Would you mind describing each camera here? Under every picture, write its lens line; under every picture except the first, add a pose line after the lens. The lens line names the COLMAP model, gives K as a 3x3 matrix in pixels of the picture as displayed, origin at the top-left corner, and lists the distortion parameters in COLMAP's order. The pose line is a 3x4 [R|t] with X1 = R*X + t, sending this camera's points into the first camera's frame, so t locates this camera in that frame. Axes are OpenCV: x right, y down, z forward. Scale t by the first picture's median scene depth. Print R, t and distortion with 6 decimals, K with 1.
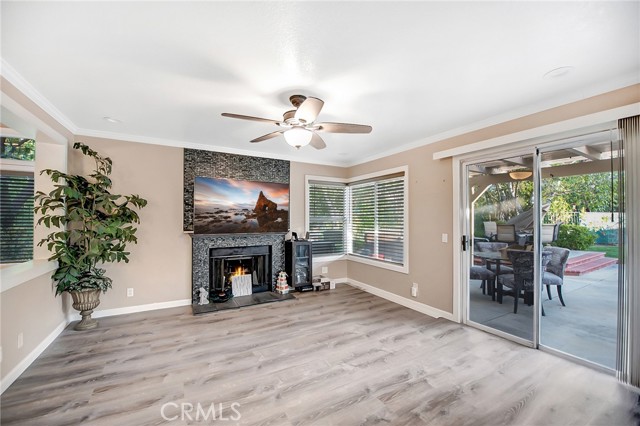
lens RADIAL K [[254.6, 0, 318.7], [0, 254.6, 215.5], [0, 0, 1]] dist [0.002210, -0.000044]
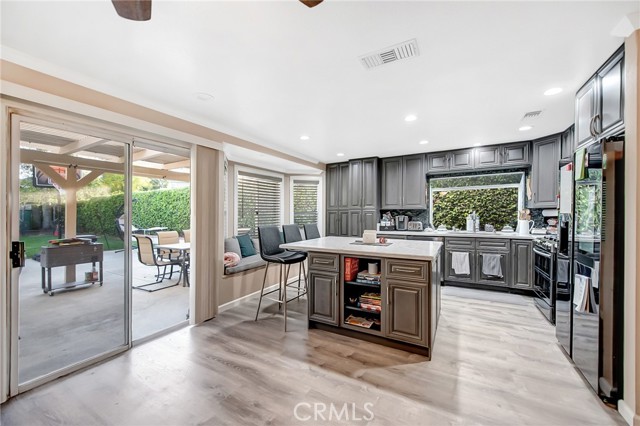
lens RADIAL K [[254.6, 0, 318.7], [0, 254.6, 215.5], [0, 0, 1]] dist [0.002210, -0.000044]
pose [[-0.514389, -0.006034, 0.857536, -0.220993], [-0.010553, 0.999944, 0.000706, 0.010131], [-0.857492, -0.008686, -0.514423, 0.581718]]
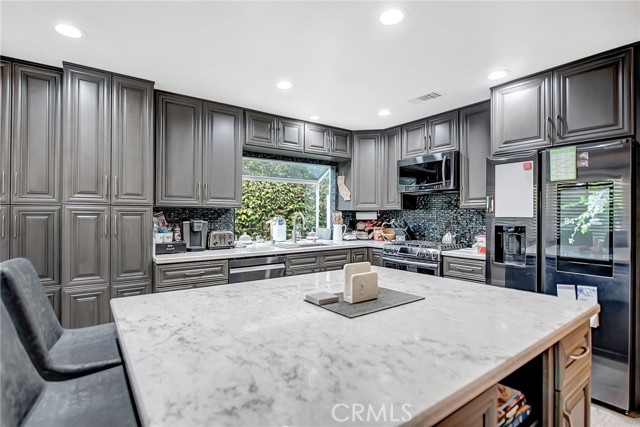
lens RADIAL K [[318.6, 0, 316.8], [0, 318.6, 215.4], [0, 0, 1]] dist [-0.000448, 0.000125]
pose [[-0.992940, -0.004429, -0.118539, 0.477290], [-0.002706, 0.999888, -0.014697, 0.006875], [0.118591, -0.014272, -0.992841, 0.389052]]
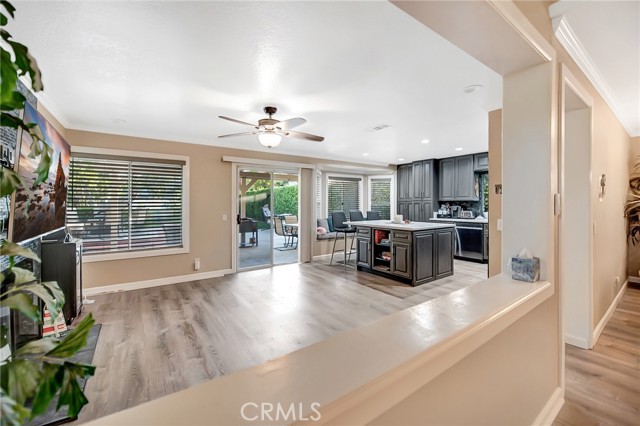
lens RADIAL K [[262.3, 0, 316.2], [0, 262.3, 204.7], [0, 0, 1]] dist [-0.001964, -0.000085]
pose [[-0.087562, -0.004187, 0.996150, -0.870082], [-0.012160, 0.999921, 0.003134, 0.006156], [-0.996085, -0.011839, -0.087606, 0.549619]]
